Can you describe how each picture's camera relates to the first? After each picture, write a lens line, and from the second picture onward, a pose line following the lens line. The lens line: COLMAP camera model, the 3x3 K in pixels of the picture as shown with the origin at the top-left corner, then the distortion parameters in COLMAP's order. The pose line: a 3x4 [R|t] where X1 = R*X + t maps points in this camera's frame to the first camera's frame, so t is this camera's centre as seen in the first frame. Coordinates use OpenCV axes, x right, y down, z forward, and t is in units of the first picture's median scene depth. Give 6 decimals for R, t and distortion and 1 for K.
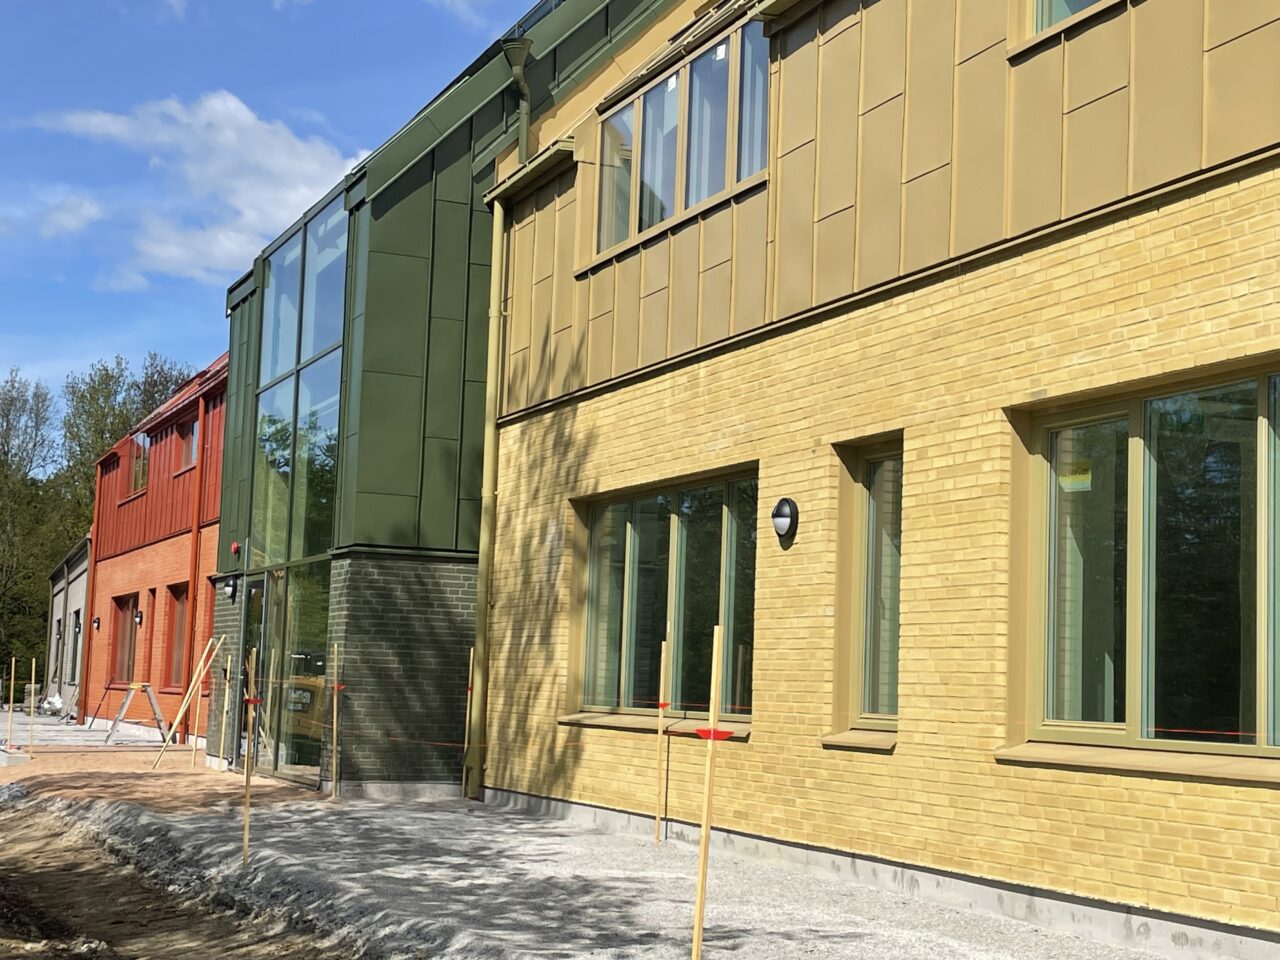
lens RADIAL K [[2040.4, 0, 641.1], [0, 2040.4, 478.5], [0, 0, 1]] dist [-0.192549, 0.000000]
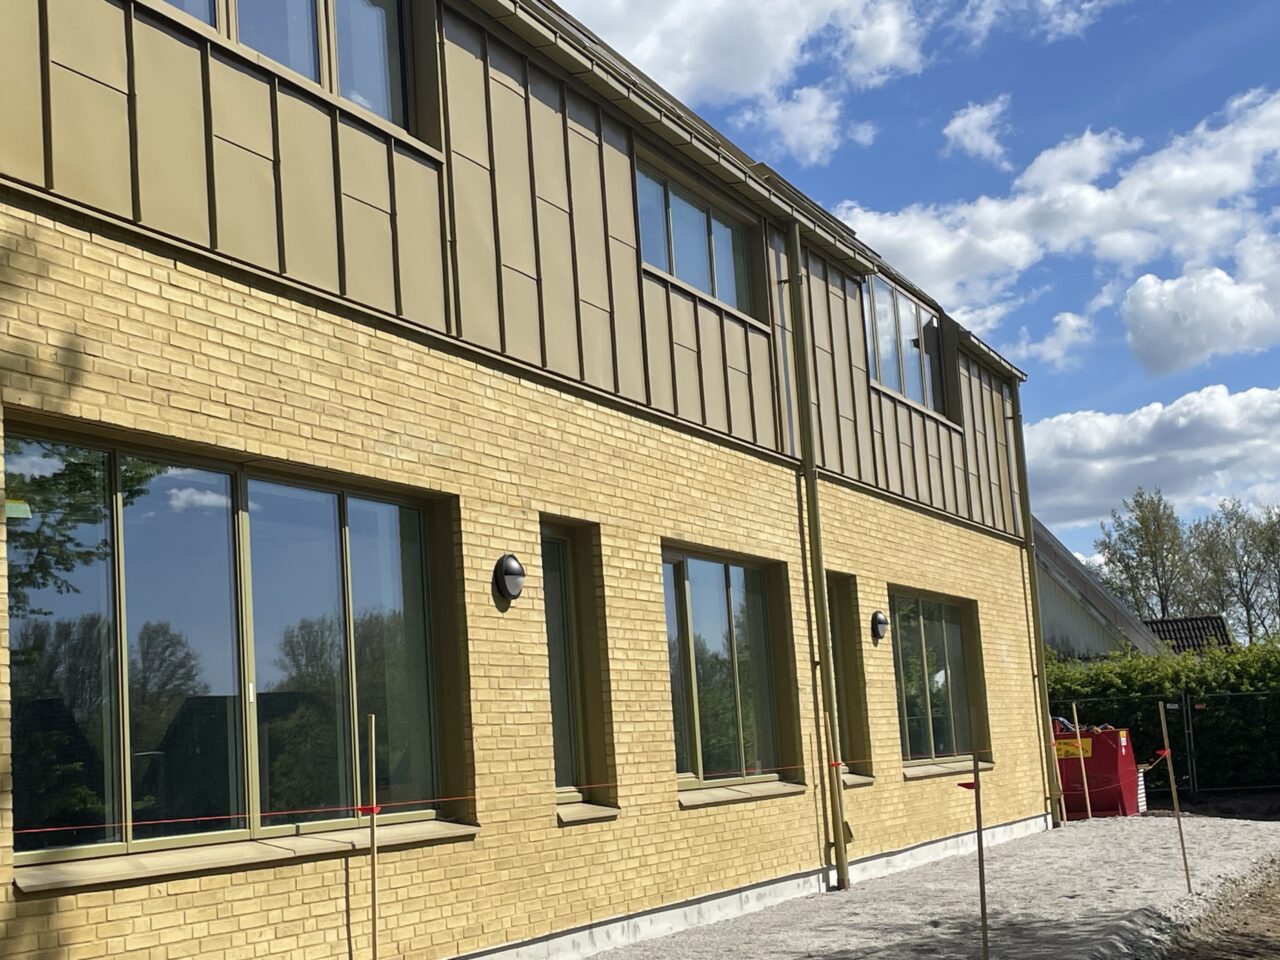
lens RADIAL K [[2040.4, 0, 640.7], [0, 2040.4, 480.2], [0, 0, 1]] dist [-0.192549, 0.000000]
pose [[-0.720000, 0.110374, 0.685140, -0.605880], [-0.024045, 0.982711, -0.183579, 0.145009], [-0.693557, -0.148651, -0.704898, 1.654484]]
